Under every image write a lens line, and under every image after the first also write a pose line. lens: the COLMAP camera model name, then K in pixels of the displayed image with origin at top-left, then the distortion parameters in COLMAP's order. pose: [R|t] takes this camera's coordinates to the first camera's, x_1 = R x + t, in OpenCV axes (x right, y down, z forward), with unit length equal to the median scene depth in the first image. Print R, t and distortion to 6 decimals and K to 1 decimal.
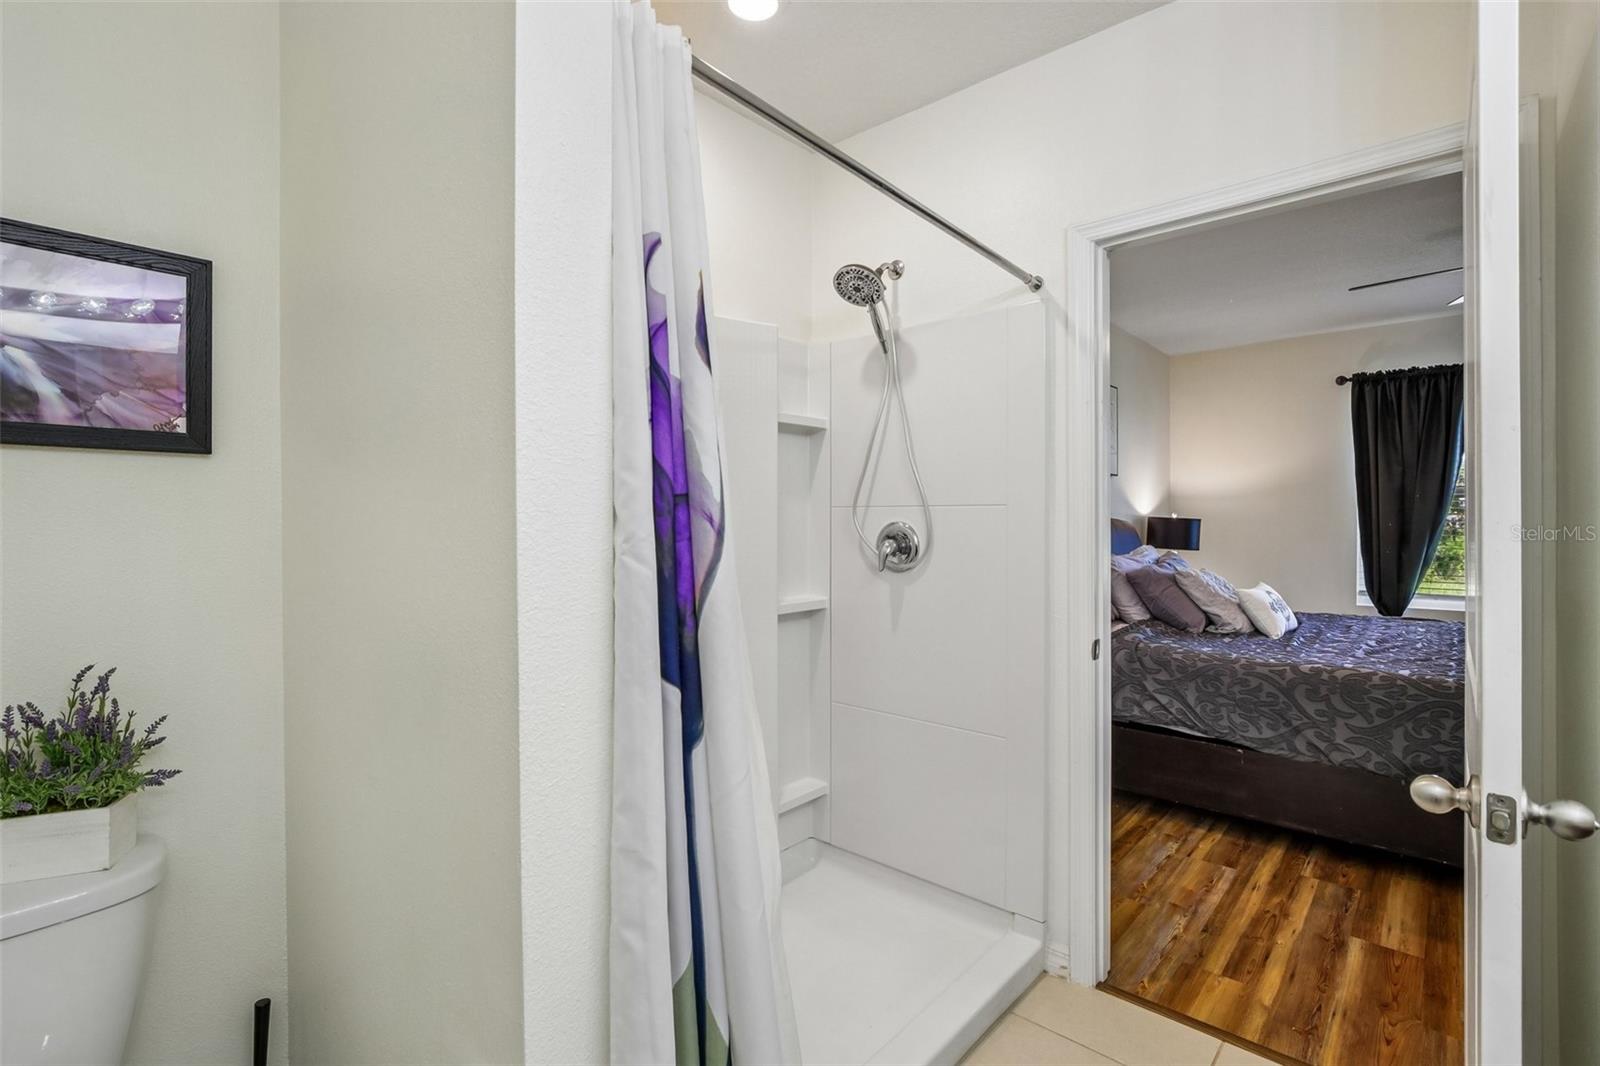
lens RADIAL K [[733.2, 0, 800.9], [0, 733.2, 539.1], [0, 0, 1]] dist [-0.014447, 0.002148]
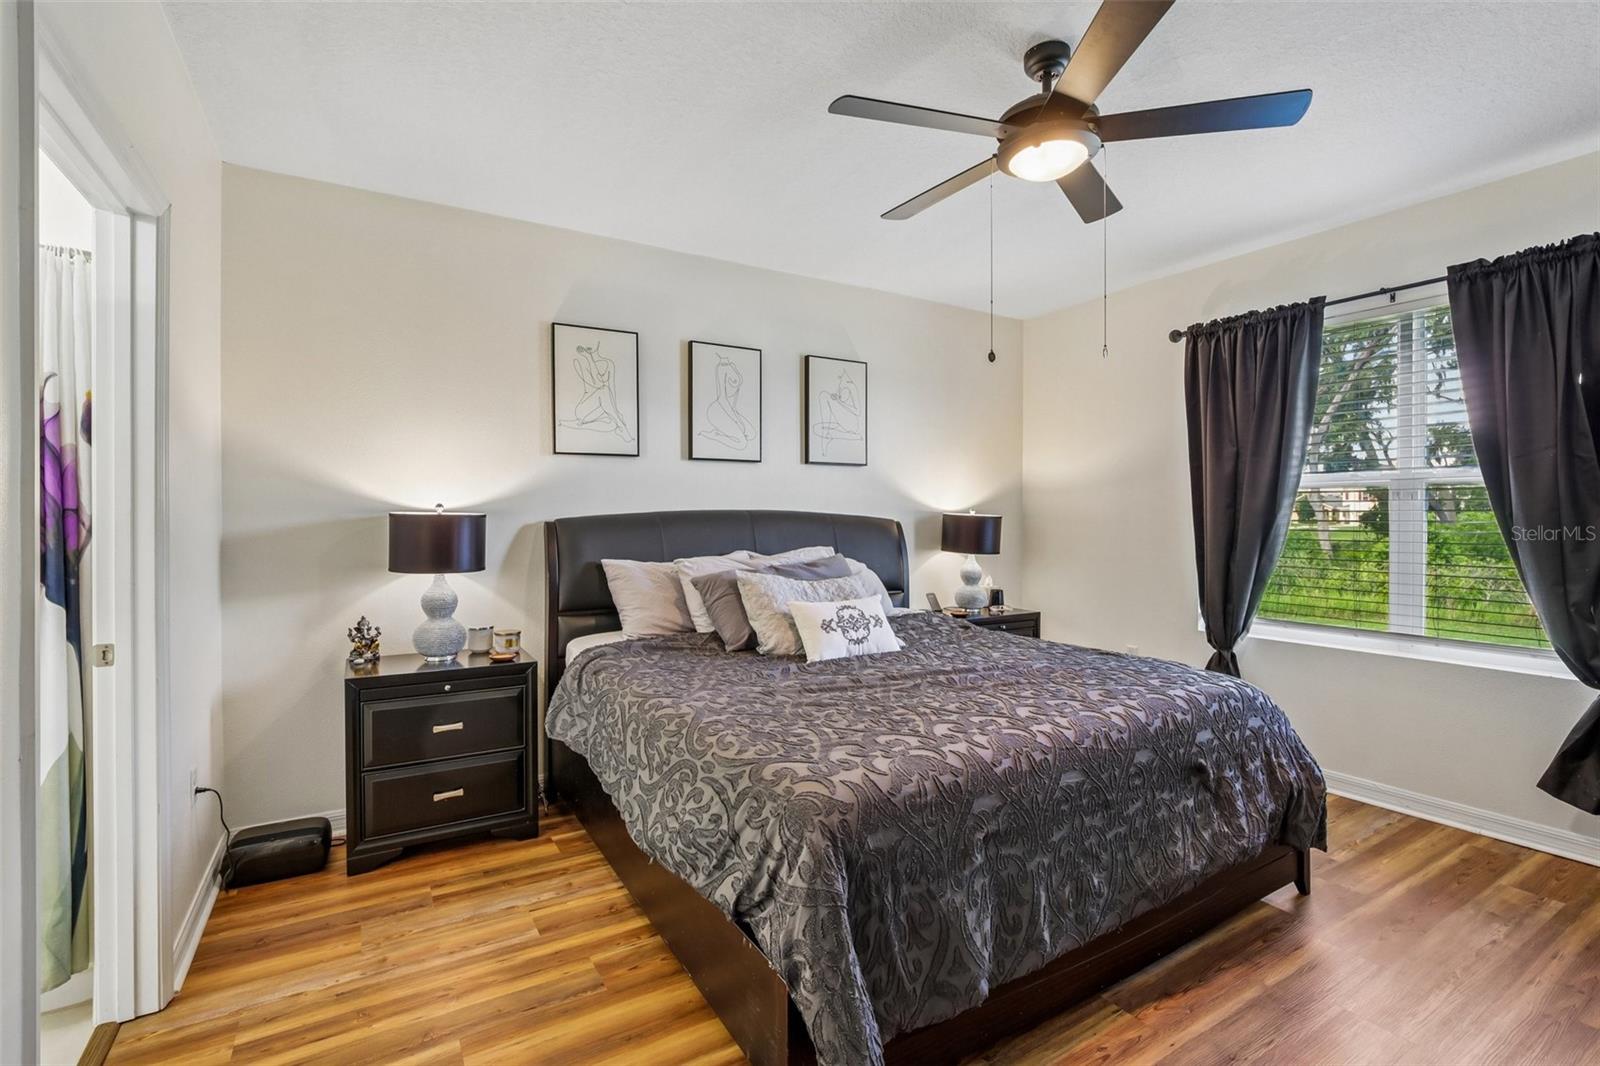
lens RADIAL K [[733.2, 0, 795.5], [0, 733.2, 519.2], [0, 0, 1]] dist [-0.014447, 0.002148]
pose [[0.951125, -0.001025, -0.308805, 0.630955], [-0.006794, 0.999683, -0.024245, -0.003616], [0.308732, 0.025158, 0.950816, 0.156988]]
